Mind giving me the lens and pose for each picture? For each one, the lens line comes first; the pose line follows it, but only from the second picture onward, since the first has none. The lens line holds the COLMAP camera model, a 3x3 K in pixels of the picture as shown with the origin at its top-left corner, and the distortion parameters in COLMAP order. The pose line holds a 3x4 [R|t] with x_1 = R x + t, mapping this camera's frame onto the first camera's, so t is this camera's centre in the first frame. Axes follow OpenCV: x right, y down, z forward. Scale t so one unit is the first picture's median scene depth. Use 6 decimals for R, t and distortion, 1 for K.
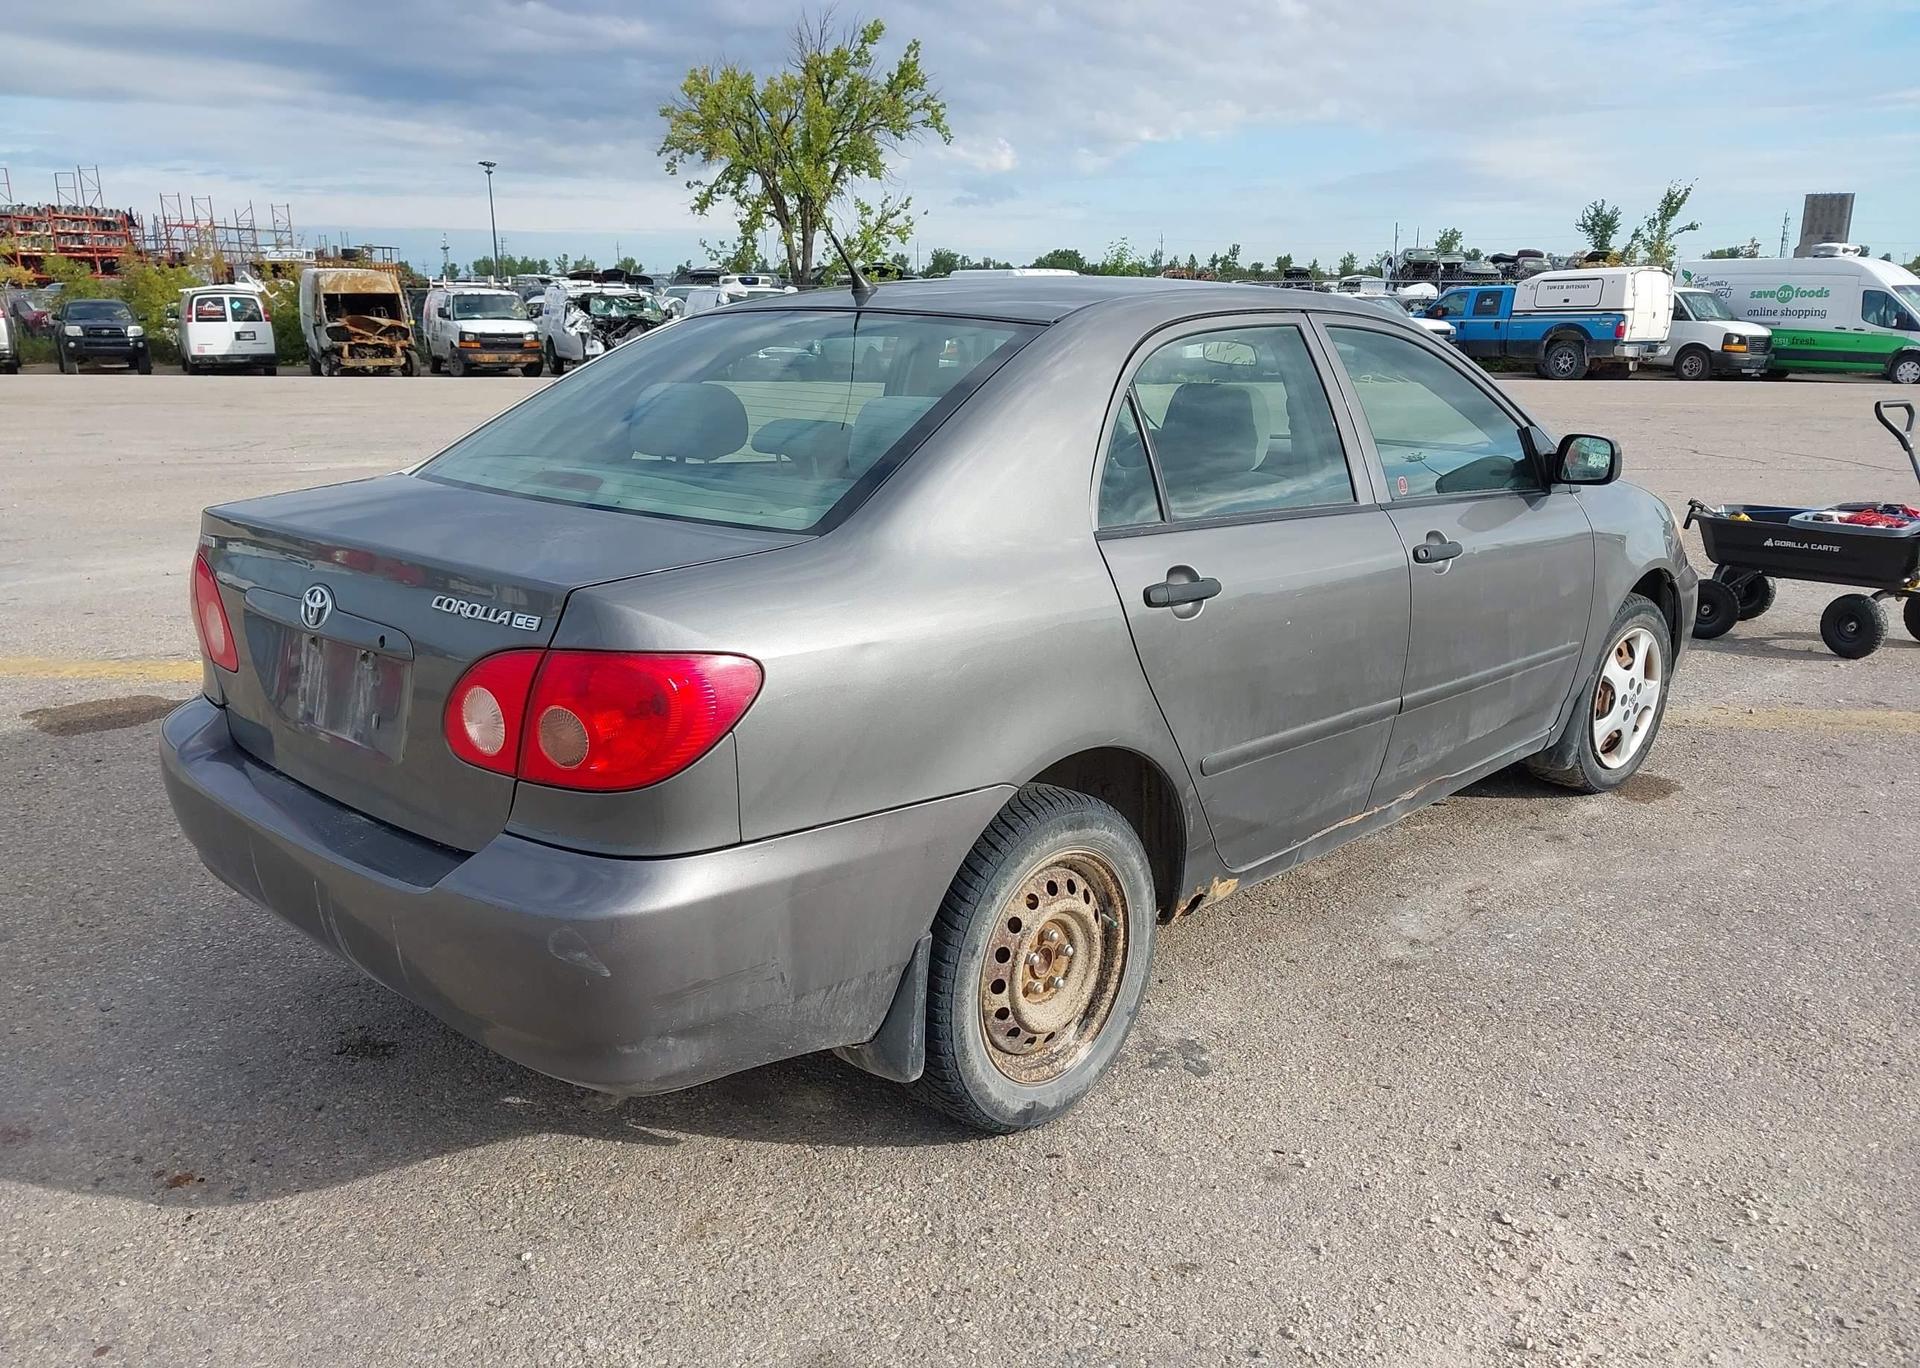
lens RADIAL K [[1519.8, 0, 964.0], [0, 1519.8, 723.6], [0, 0, 1]] dist [0.004238, -0.011142]
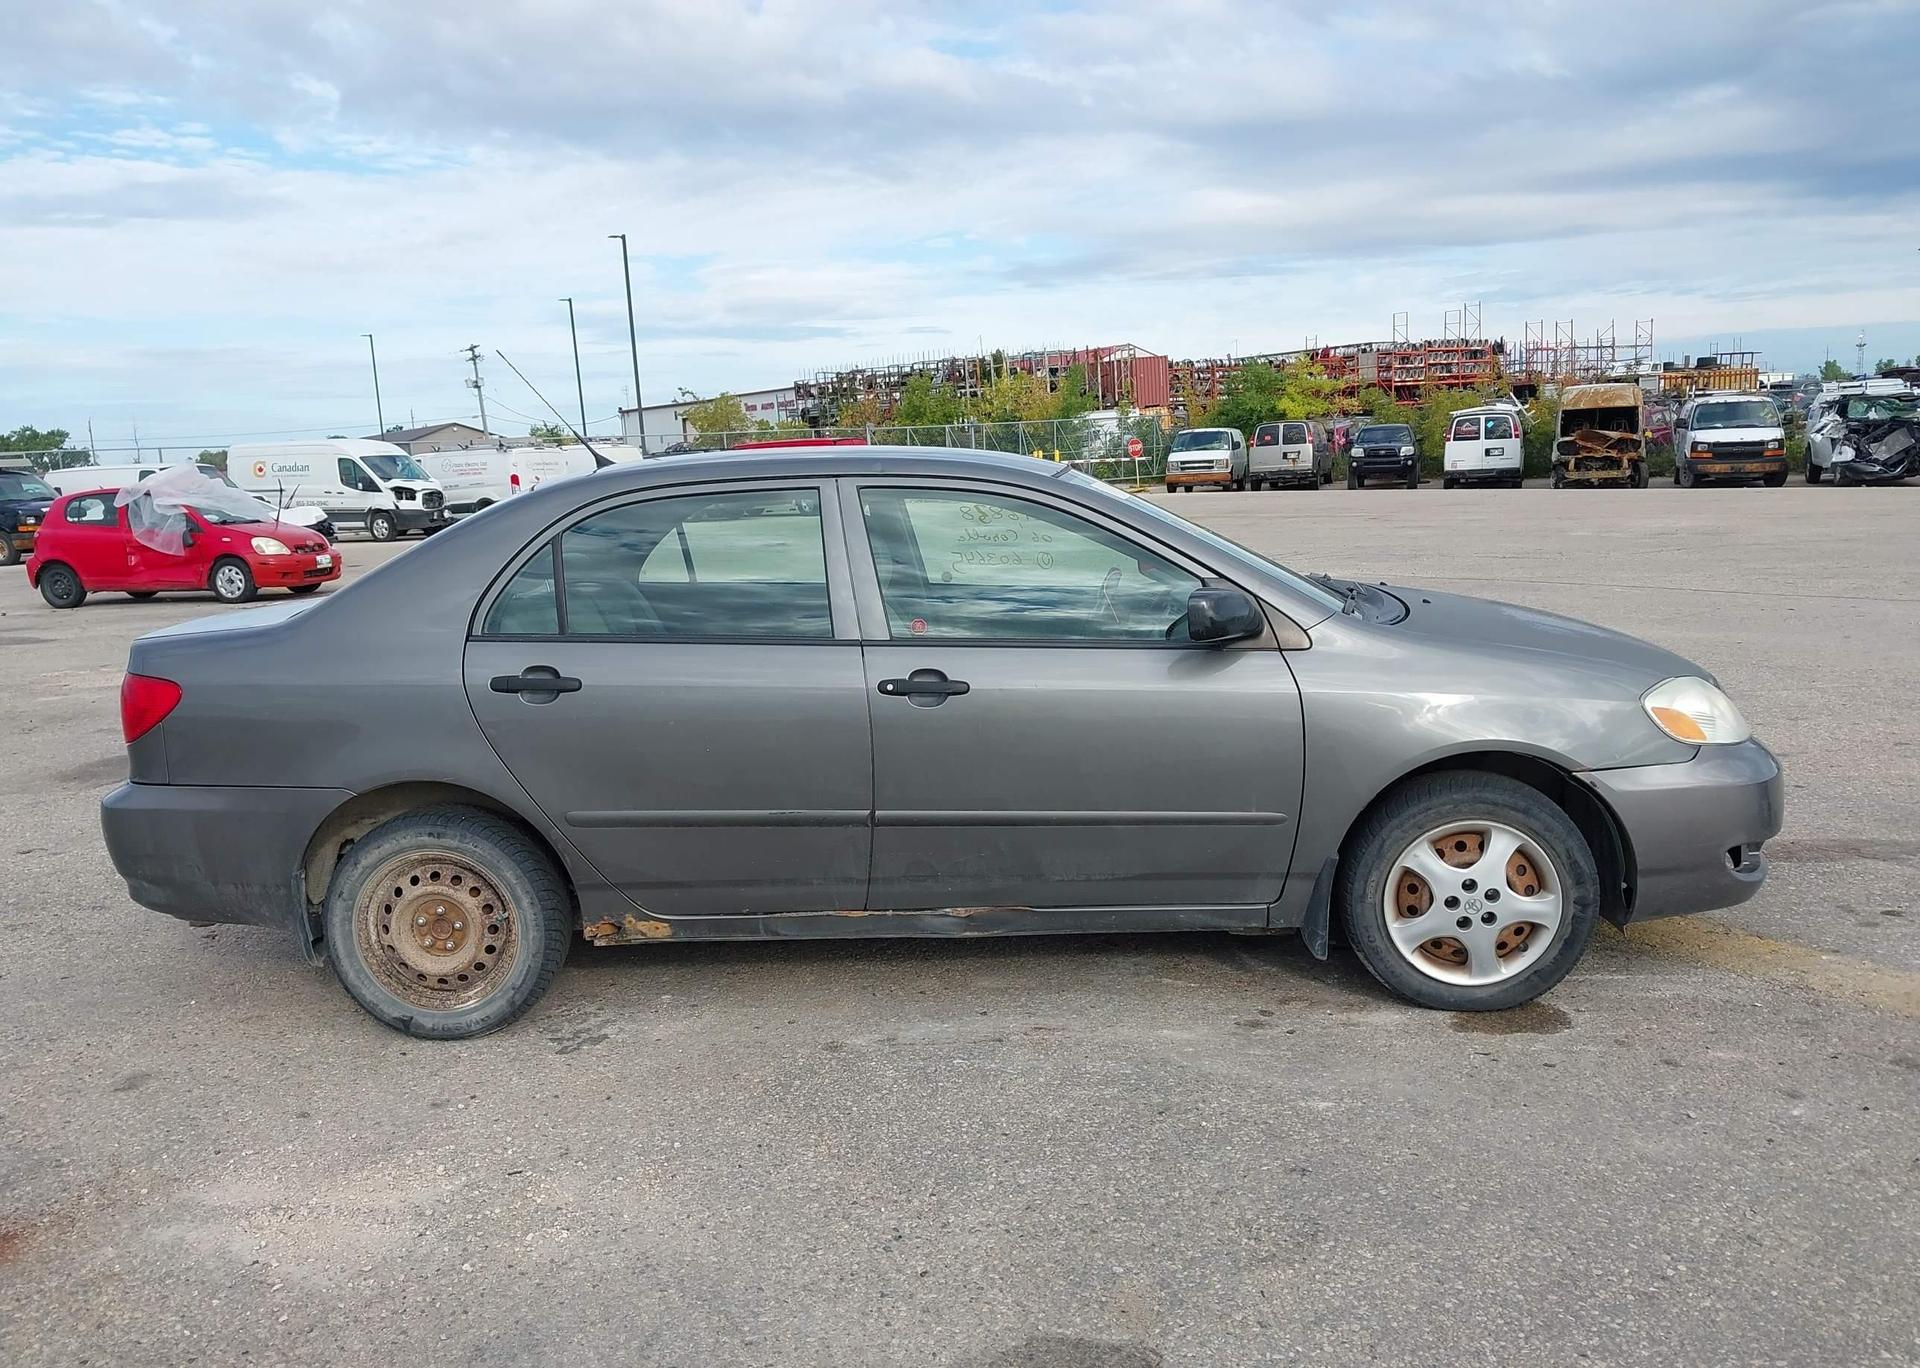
lens RADIAL K [[1511.7, 0, 954.9], [0, 1511.7, 706.3], [0, 0, 1]] dist [0.032614, -0.051246]
pose [[0.646074, 0.098654, -0.756873, 0.114893], [-0.157837, 0.987447, -0.006023, -0.009649], [0.746777, 0.123354, 0.653534, 0.030814]]
